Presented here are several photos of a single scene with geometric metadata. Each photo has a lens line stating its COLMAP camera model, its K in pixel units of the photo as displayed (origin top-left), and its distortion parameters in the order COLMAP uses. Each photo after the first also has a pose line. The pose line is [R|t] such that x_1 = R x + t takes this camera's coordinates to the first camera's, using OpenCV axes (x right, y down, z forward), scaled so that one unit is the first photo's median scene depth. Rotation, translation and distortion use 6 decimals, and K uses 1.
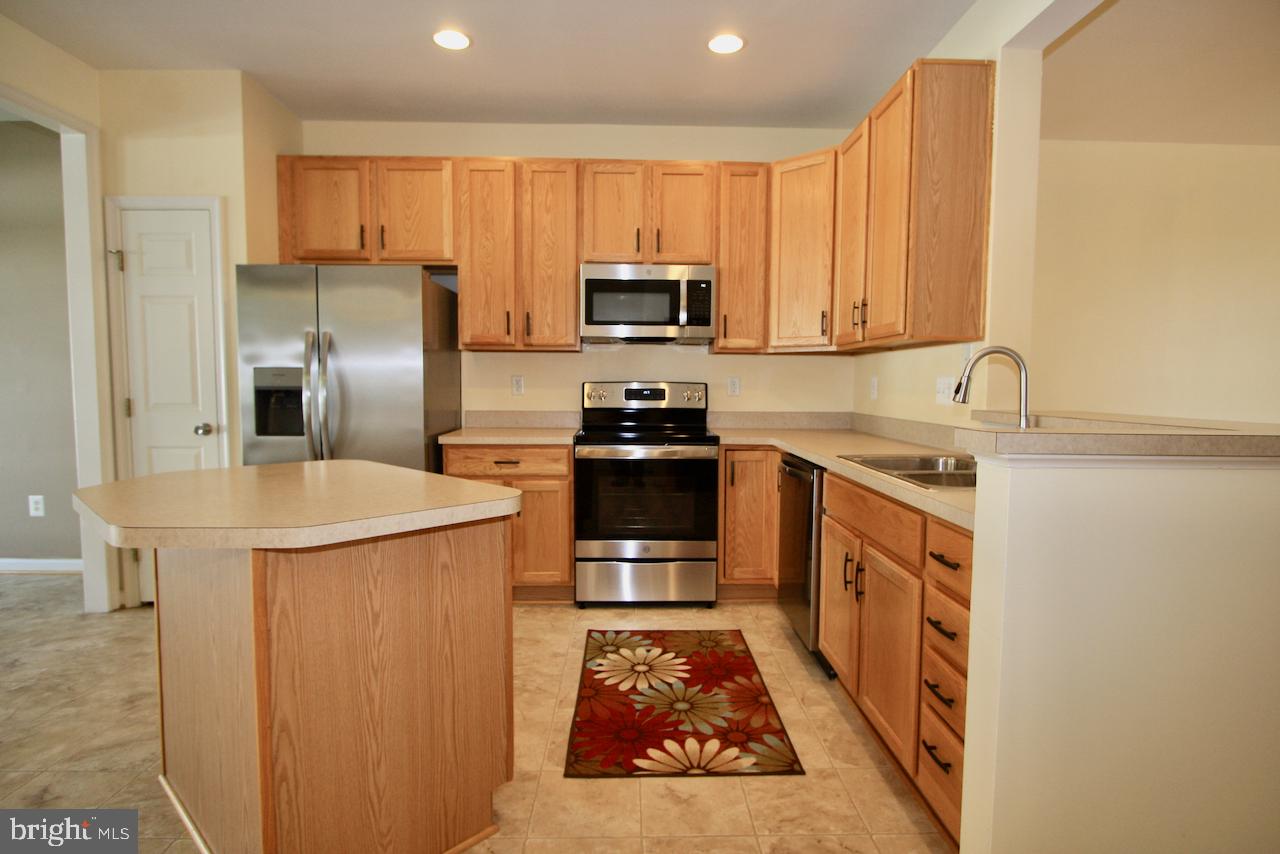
lens RADIAL K [[660.6, 0, 641.2], [0, 660.6, 426.9], [0, 0, 1]] dist [-0.014109, -0.001724]
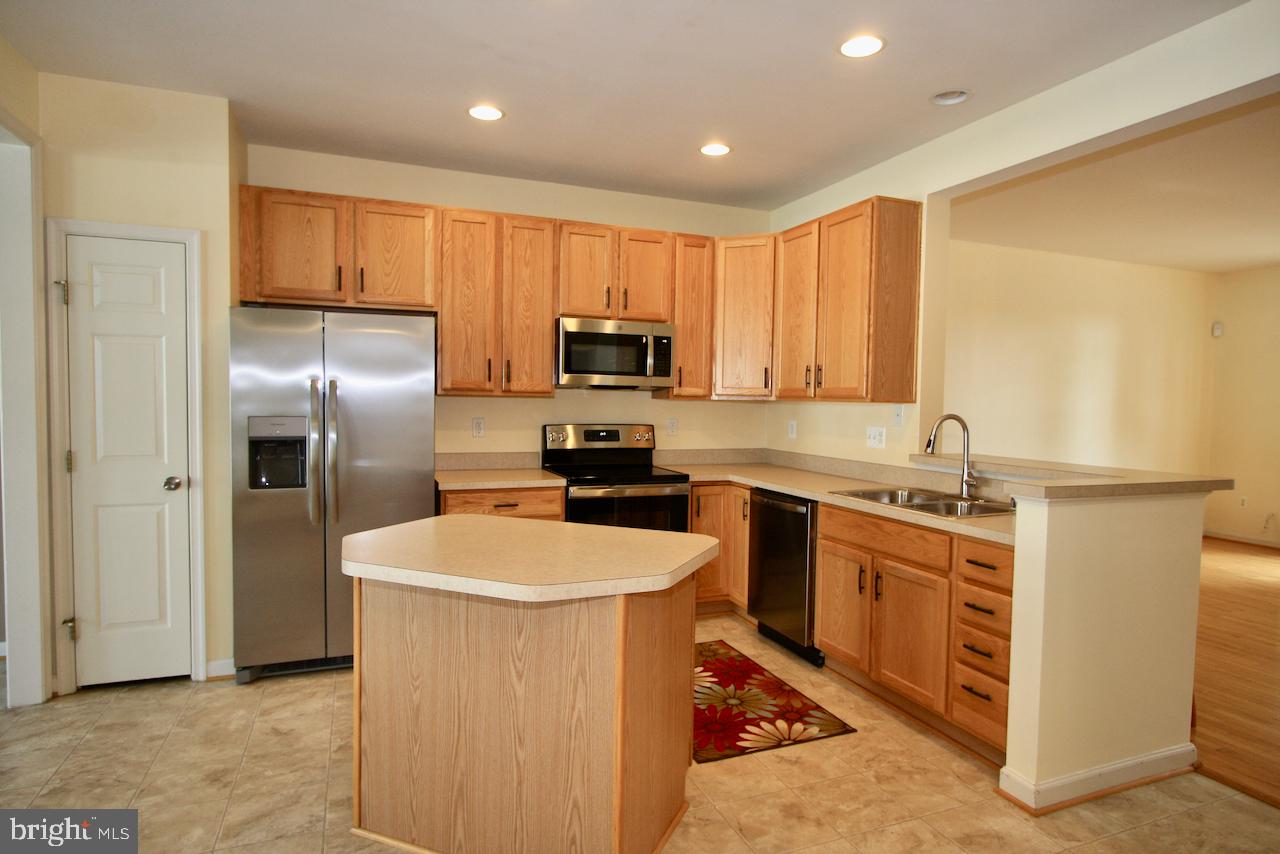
lens RADIAL K [[710.0, 0, 641.0], [0, 710.0, 427.8], [0, 0, 1]] dist [-0.019670, 0.003070]
pose [[0.936853, -0.006554, 0.349661, -0.394455], [0.014181, 0.999714, -0.019258, -0.044808], [-0.349435, 0.023000, 0.936678, -0.131892]]
